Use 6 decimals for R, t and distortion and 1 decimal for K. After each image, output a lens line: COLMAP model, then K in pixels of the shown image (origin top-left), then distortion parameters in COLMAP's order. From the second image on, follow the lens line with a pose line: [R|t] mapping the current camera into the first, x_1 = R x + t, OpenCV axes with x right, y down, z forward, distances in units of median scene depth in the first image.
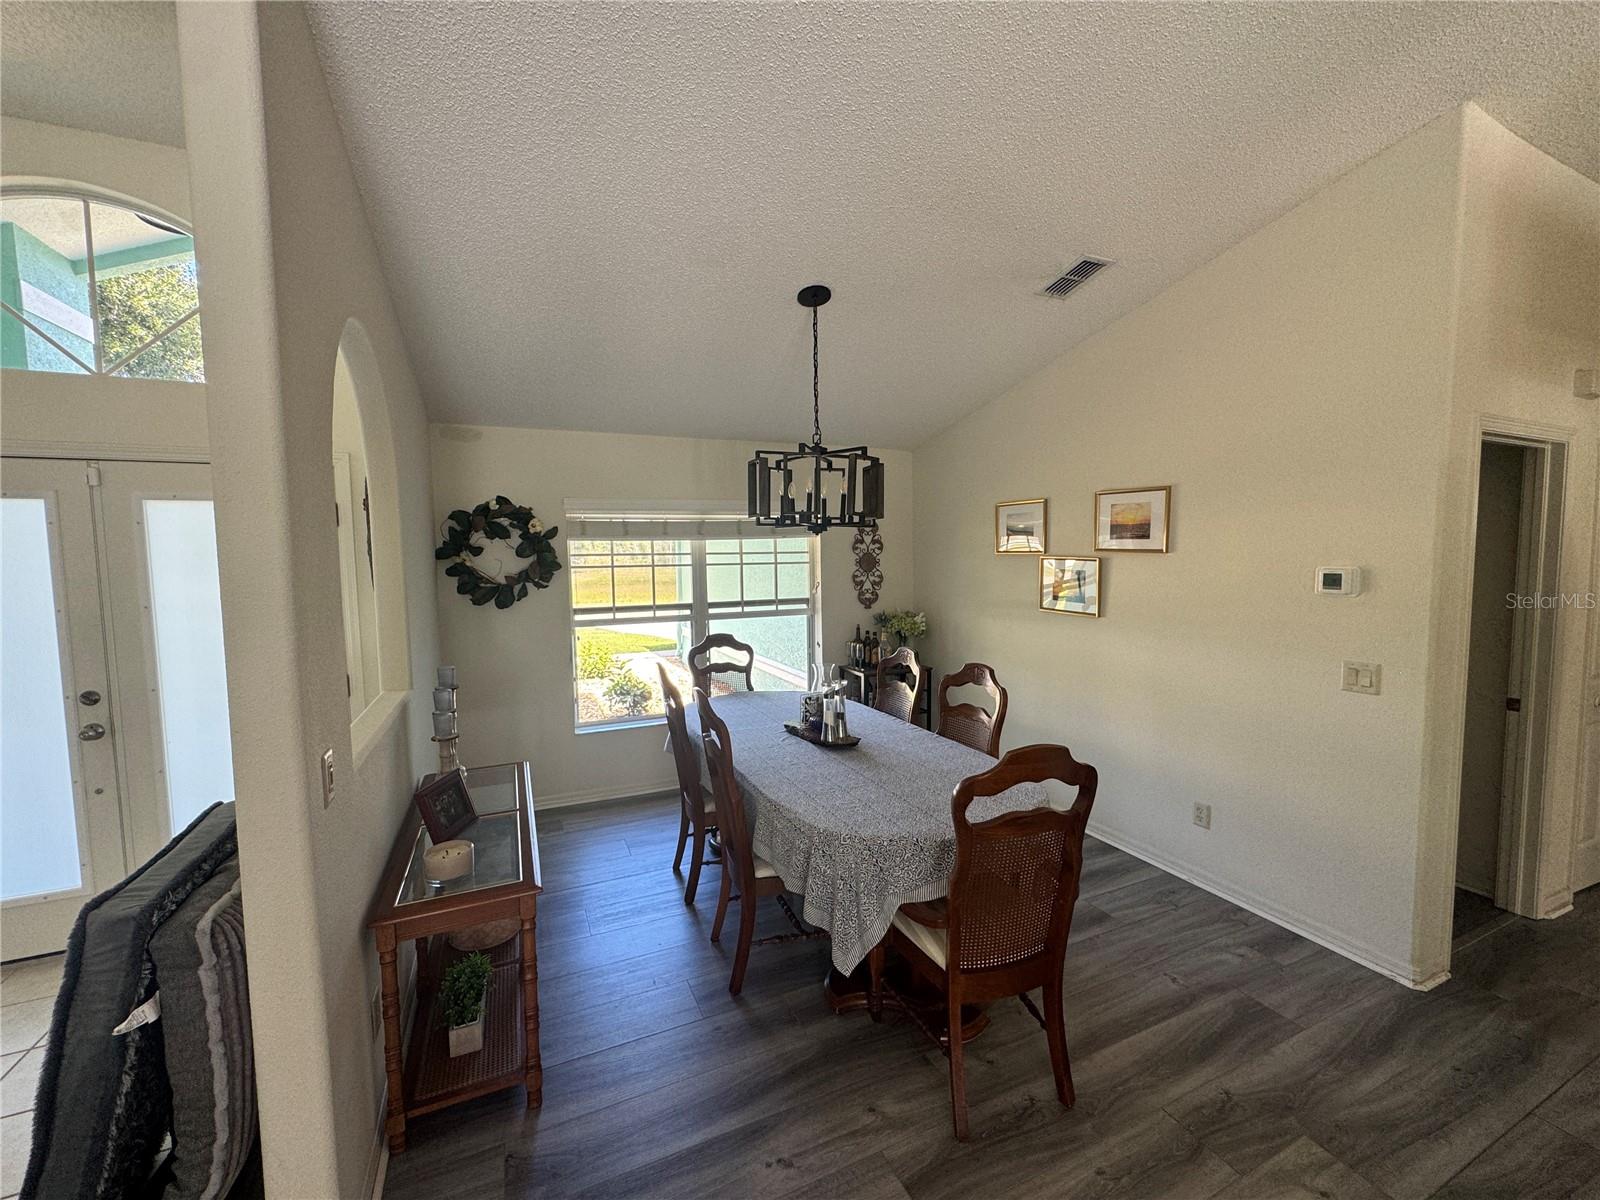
lens RADIAL K [[643.2, 0, 797.8], [0, 643.2, 601.0], [0, 0, 1]] dist [-0.001261, -0.000019]
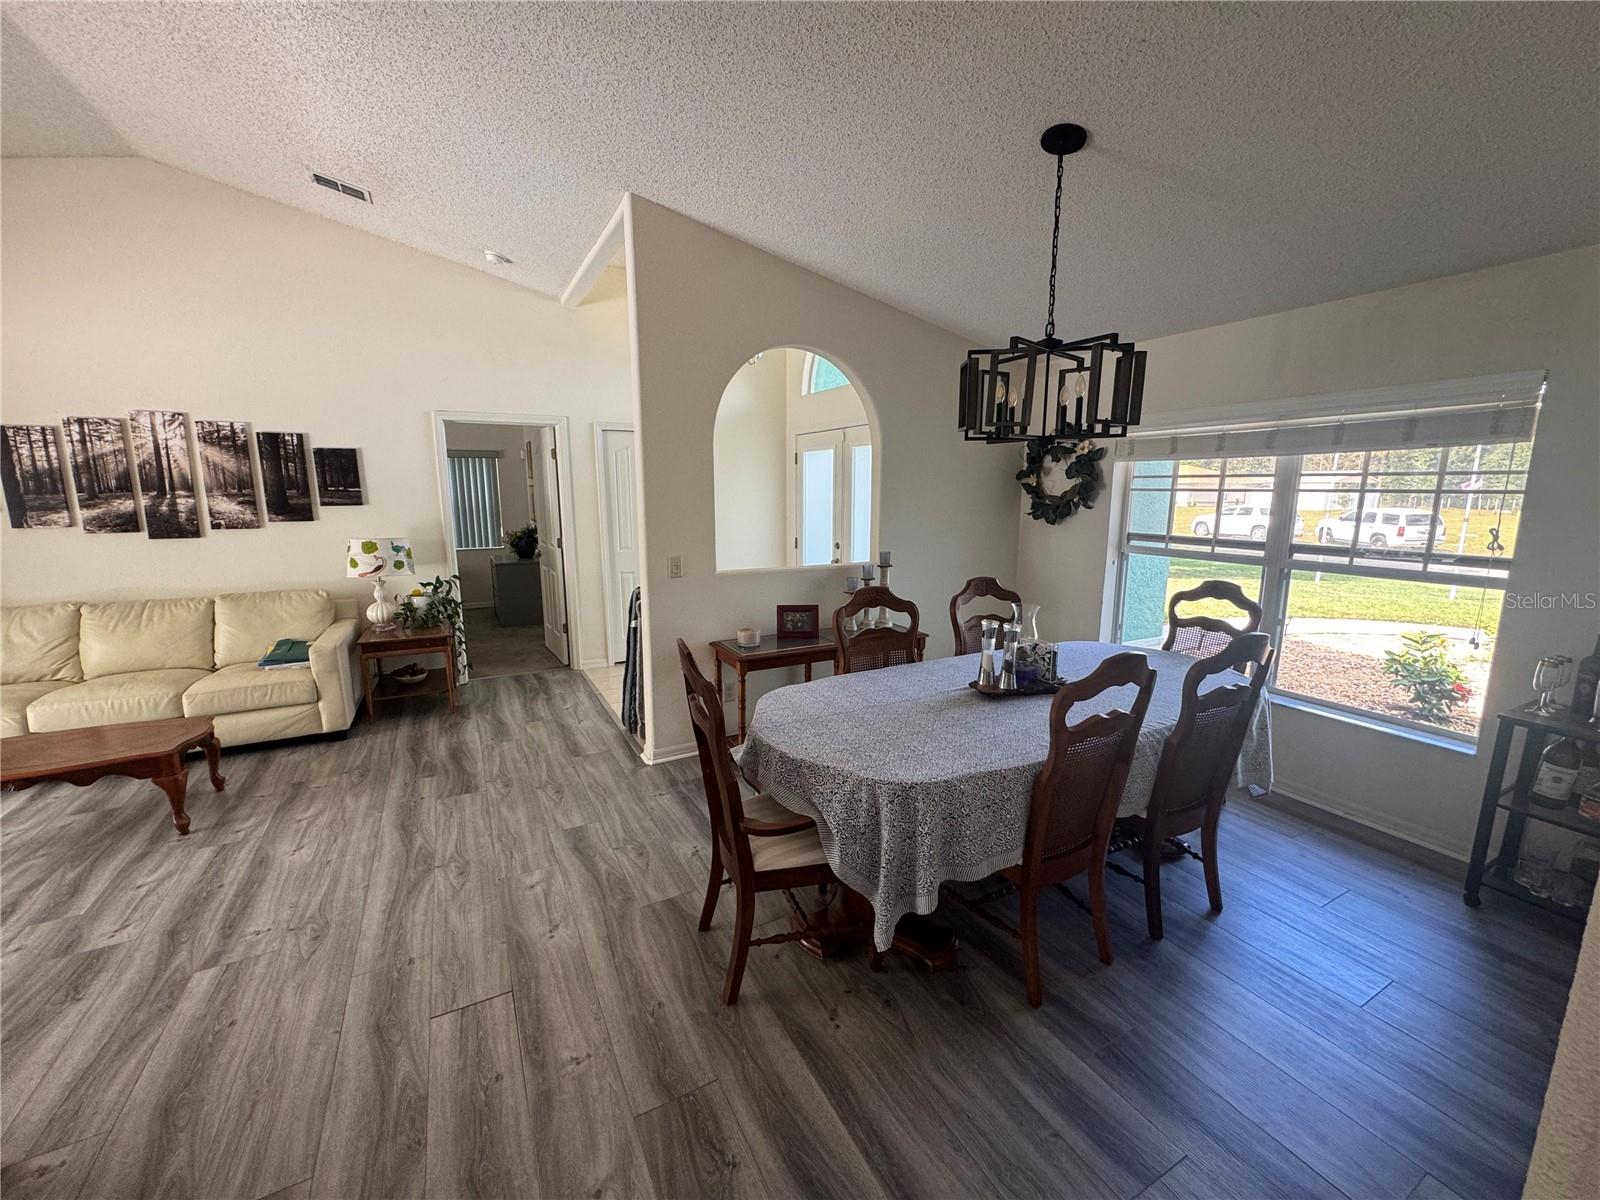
lens RADIAL K [[643.2, 0, 797.8], [0, 643.2, 601.0], [0, 0, 1]] dist [-0.001261, -0.000019]
pose [[0.069956, 0.194566, -0.978392, 0.650359], [-0.069501, 0.979362, 0.189789, -0.040495], [0.995126, 0.054722, 0.082035, 0.479729]]
